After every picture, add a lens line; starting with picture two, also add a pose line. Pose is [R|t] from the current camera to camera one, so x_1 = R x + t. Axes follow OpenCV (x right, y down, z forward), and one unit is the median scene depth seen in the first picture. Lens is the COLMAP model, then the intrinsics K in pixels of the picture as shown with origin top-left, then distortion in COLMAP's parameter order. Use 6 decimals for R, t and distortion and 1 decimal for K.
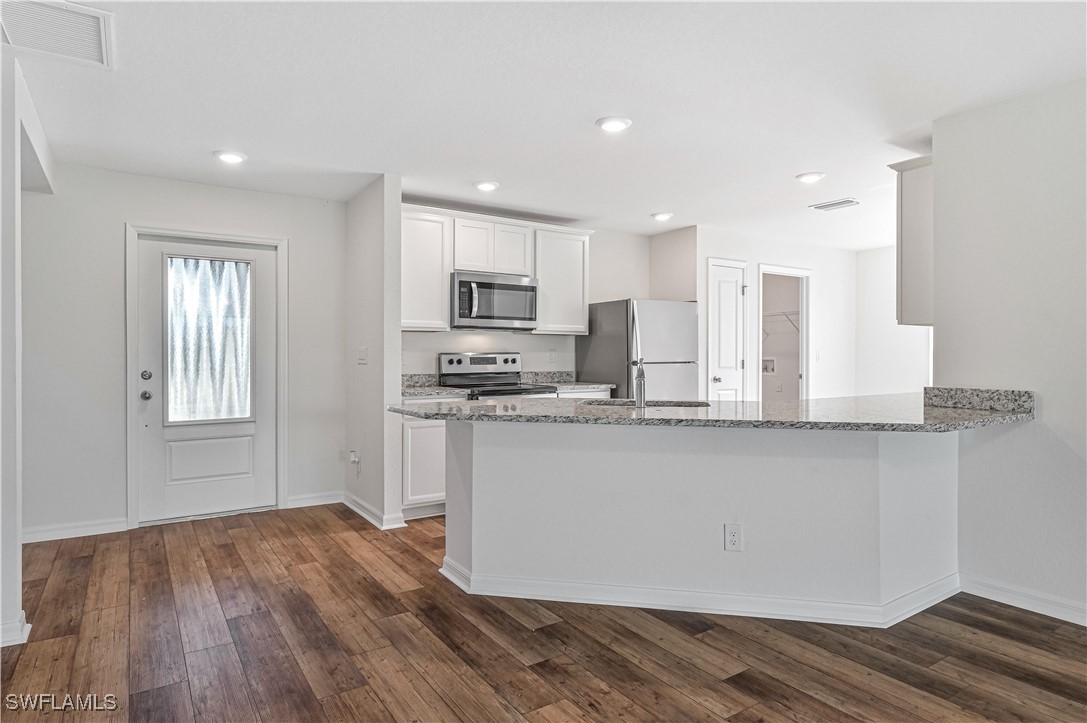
lens RADIAL K [[622.9, 0, 536.9], [0, 622.9, 355.5], [0, 0, 1]] dist [0.002288, -0.000857]
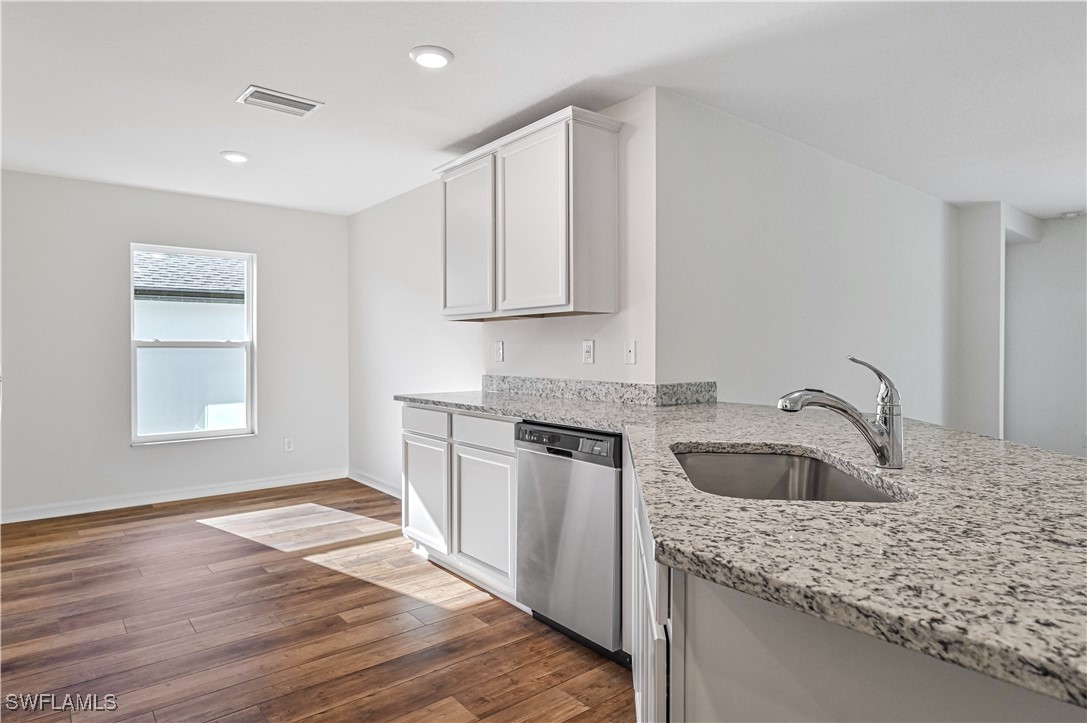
lens RADIAL K [[622.9, 0, 547.9], [0, 622.9, 353.8], [0, 0, 1]] dist [0.002288, -0.000857]
pose [[-0.106705, -0.008039, 0.994258, -0.180292], [0.001860, 0.999964, 0.008285, -0.000997], [-0.994289, 0.002733, -0.106686, 0.939899]]
